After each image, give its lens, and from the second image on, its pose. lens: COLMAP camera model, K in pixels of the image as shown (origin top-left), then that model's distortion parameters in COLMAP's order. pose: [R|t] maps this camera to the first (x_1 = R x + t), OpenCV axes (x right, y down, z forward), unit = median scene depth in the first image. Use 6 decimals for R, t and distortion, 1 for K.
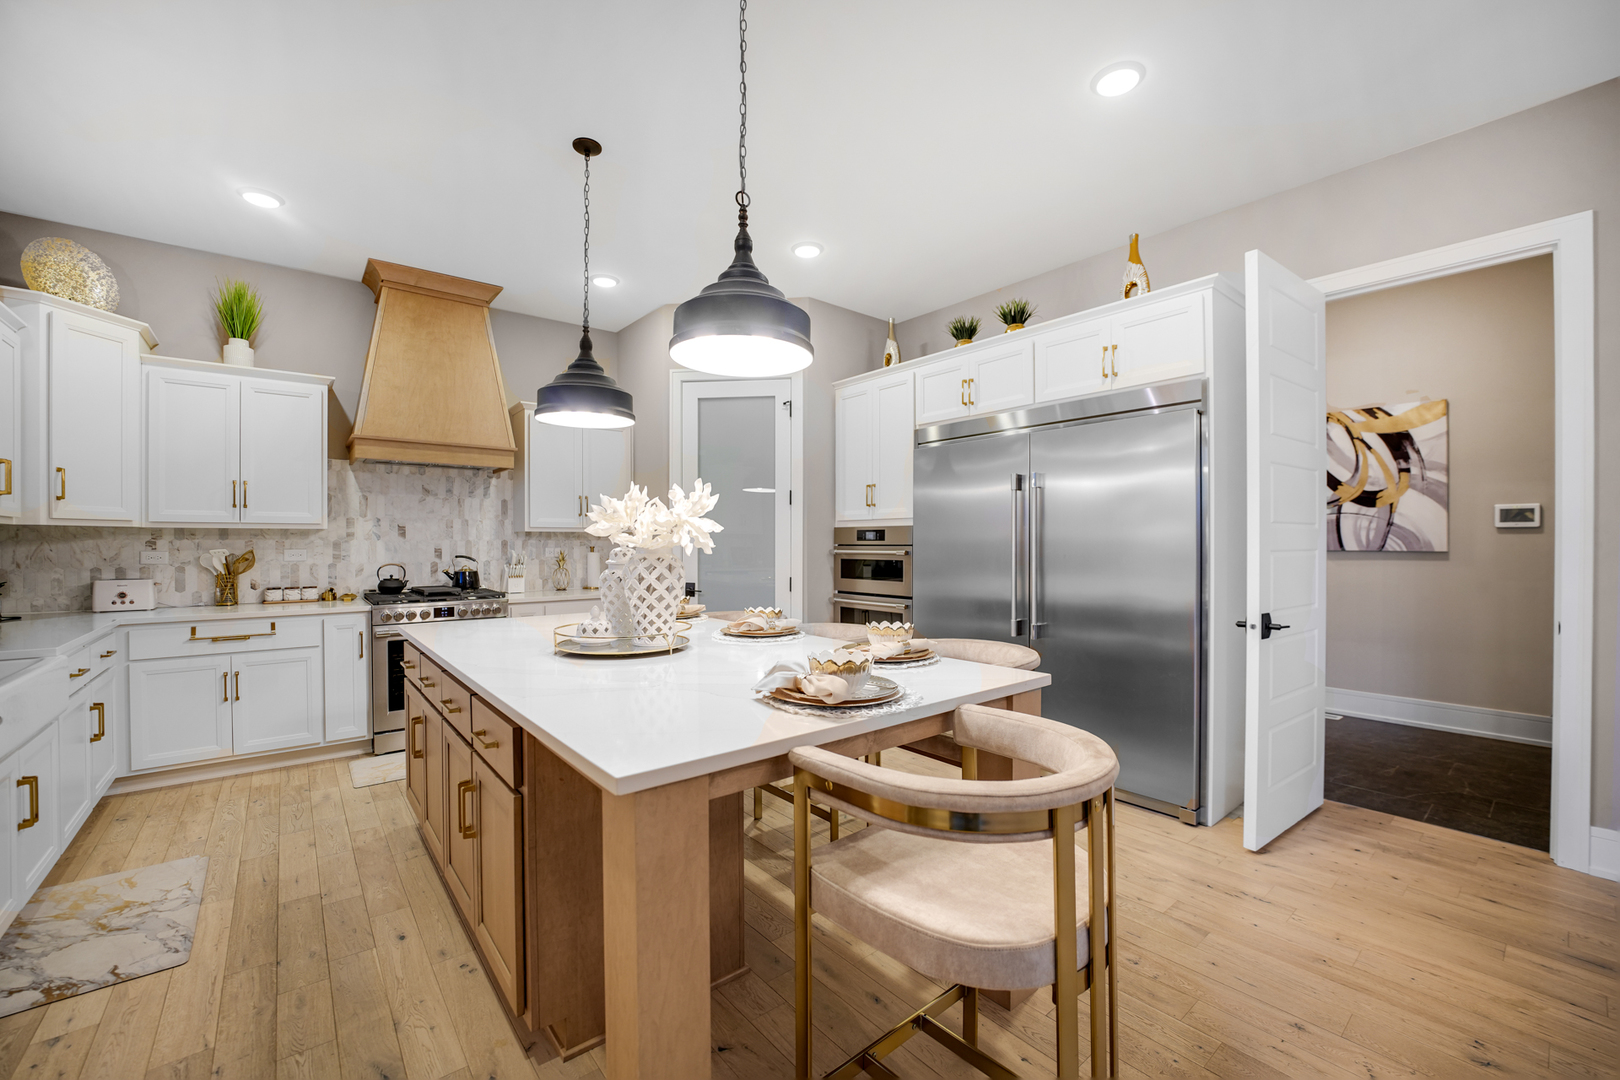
lens RADIAL K [[660.4, 0, 807.4], [0, 660.4, 546.4], [0, 0, 1]] dist [-0.000997, 0.000104]
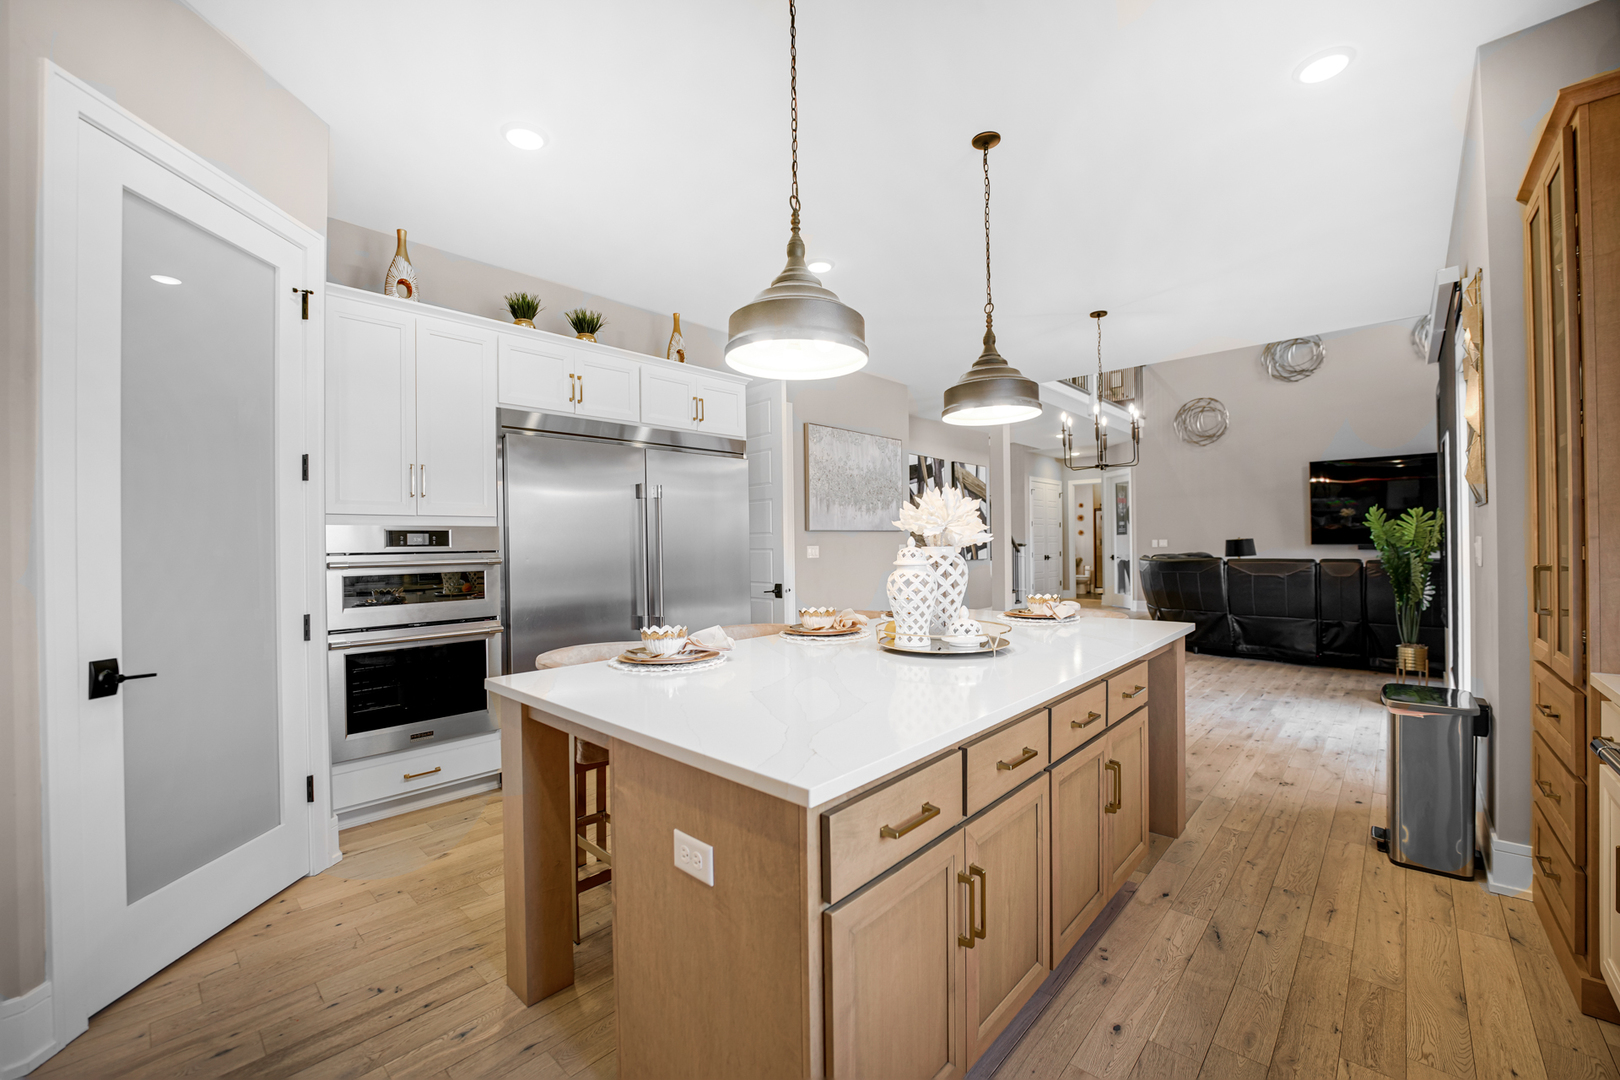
lens RADIAL K [[660.4, 0, 808.4], [0, 660.4, 538.5], [0, 0, 1]] dist [-0.000997, 0.000104]
pose [[-0.153839, 0.004856, 0.988084, -0.682868], [0.022156, 0.999753, -0.001464, -0.007203], [-0.987847, 0.021667, -0.153909, 0.746824]]
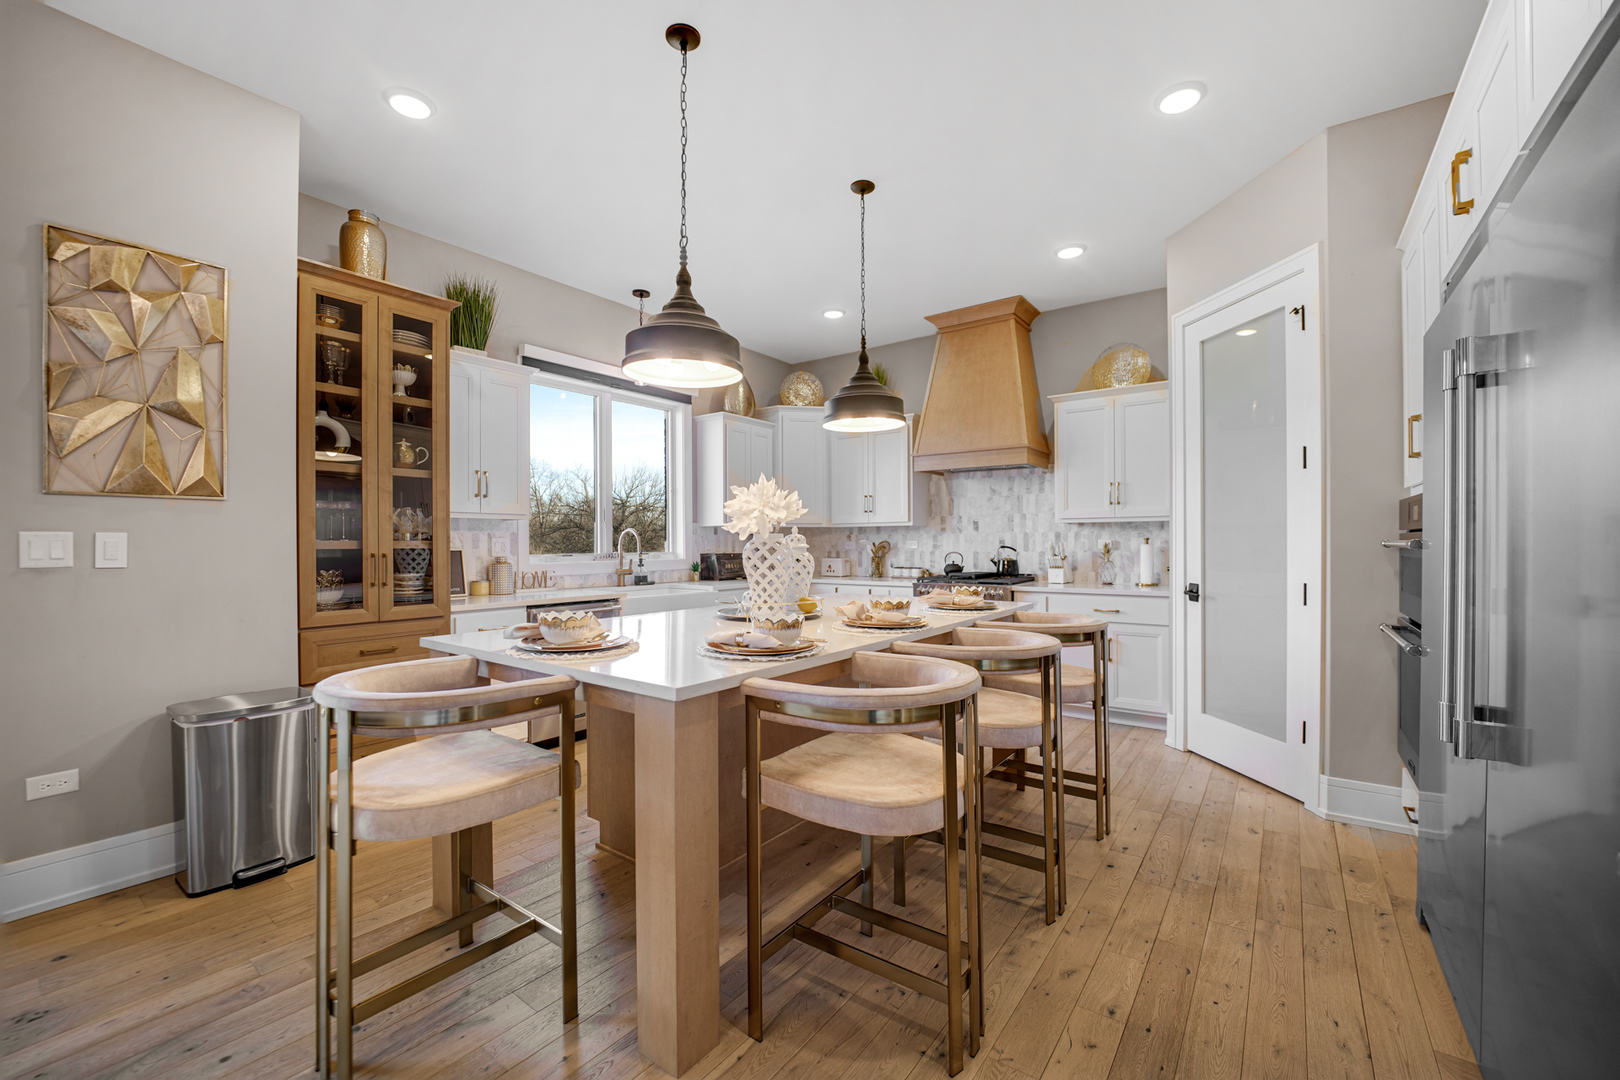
lens RADIAL K [[660.4, 0, 809.0], [0, 660.4, 540.6], [0, 0, 1]] dist [-0.000997, 0.000104]
pose [[0.263516, -0.003899, -0.964647, 0.509989], [-0.003193, 0.999983, -0.004914, 0.011850], [0.964650, 0.004375, 0.263499, 0.415029]]
